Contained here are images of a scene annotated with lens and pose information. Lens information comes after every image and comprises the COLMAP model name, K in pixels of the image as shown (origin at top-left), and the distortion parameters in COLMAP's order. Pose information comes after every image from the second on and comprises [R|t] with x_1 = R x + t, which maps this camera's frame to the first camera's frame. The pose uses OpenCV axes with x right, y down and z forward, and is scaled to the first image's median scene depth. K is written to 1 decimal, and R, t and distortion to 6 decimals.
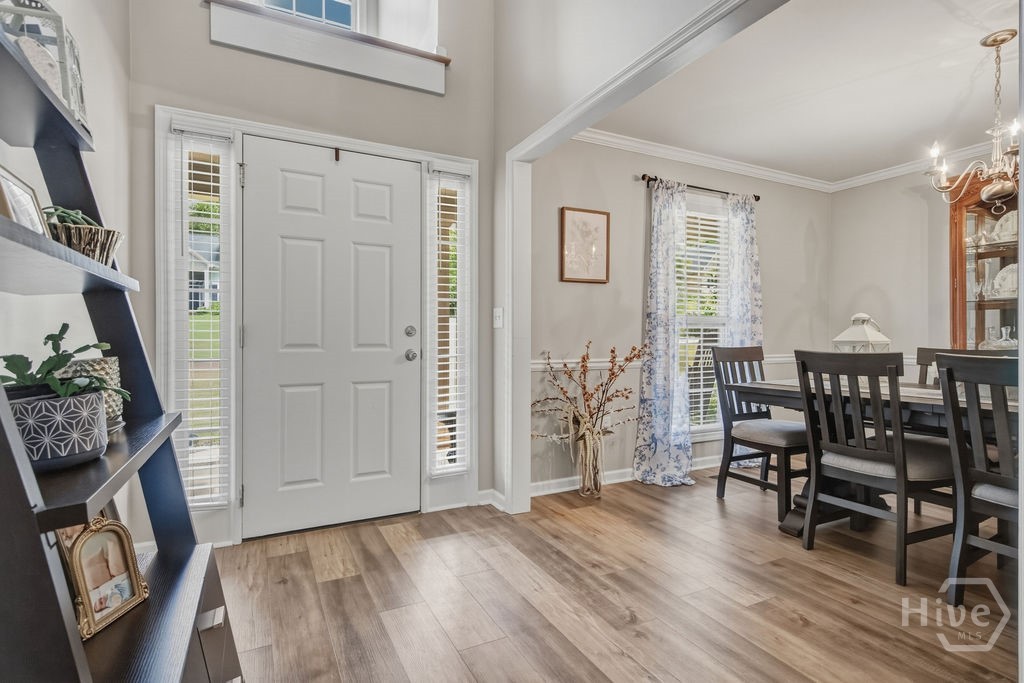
lens RADIAL K [[512.1, 0, 514.6], [0, 512.1, 338.4], [0, 0, 1]] dist [0.014371, -0.000320]
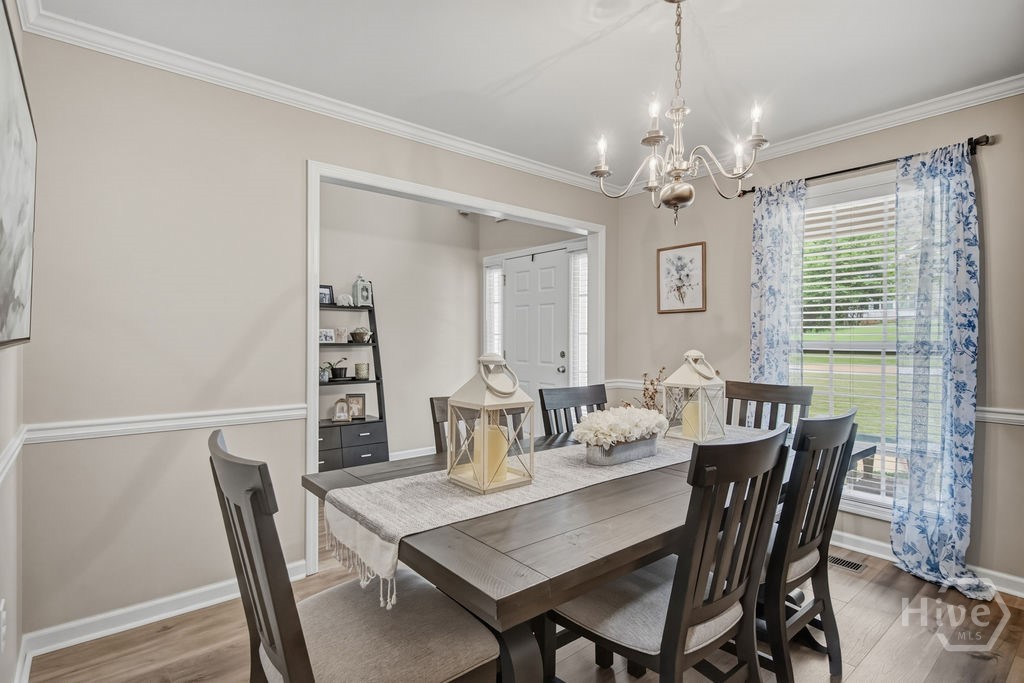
lens RADIAL K [[510.5, 0, 512.0], [0, 510.5, 341.5], [0, 0, 1]] dist [0.001939, -0.000112]
pose [[0.214720, 0.002976, -0.976671, 1.088025], [-0.009138, 0.999958, 0.001038, -0.045357], [0.976633, 0.008701, 0.214738, 0.412307]]
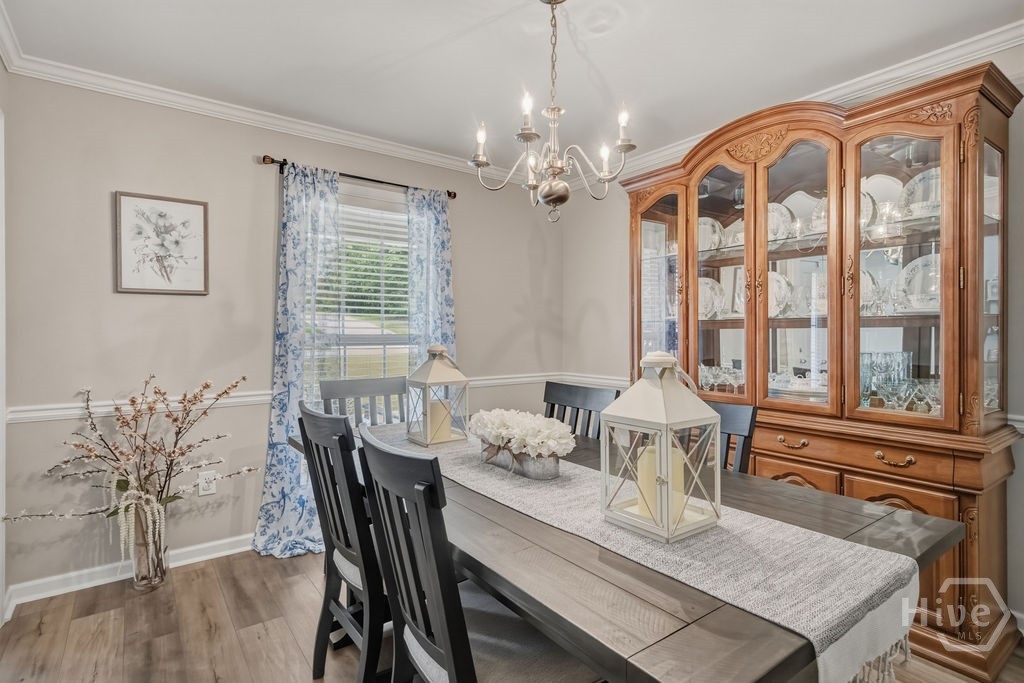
lens RADIAL K [[512.1, 0, 514.6], [0, 512.1, 338.4], [0, 0, 1]] dist [0.014371, -0.000320]
pose [[0.987057, -0.003896, 0.160324, 0.509981], [0.003140, 0.999983, 0.004973, -0.046471], [-0.160340, -0.004405, 0.987052, 0.172550]]
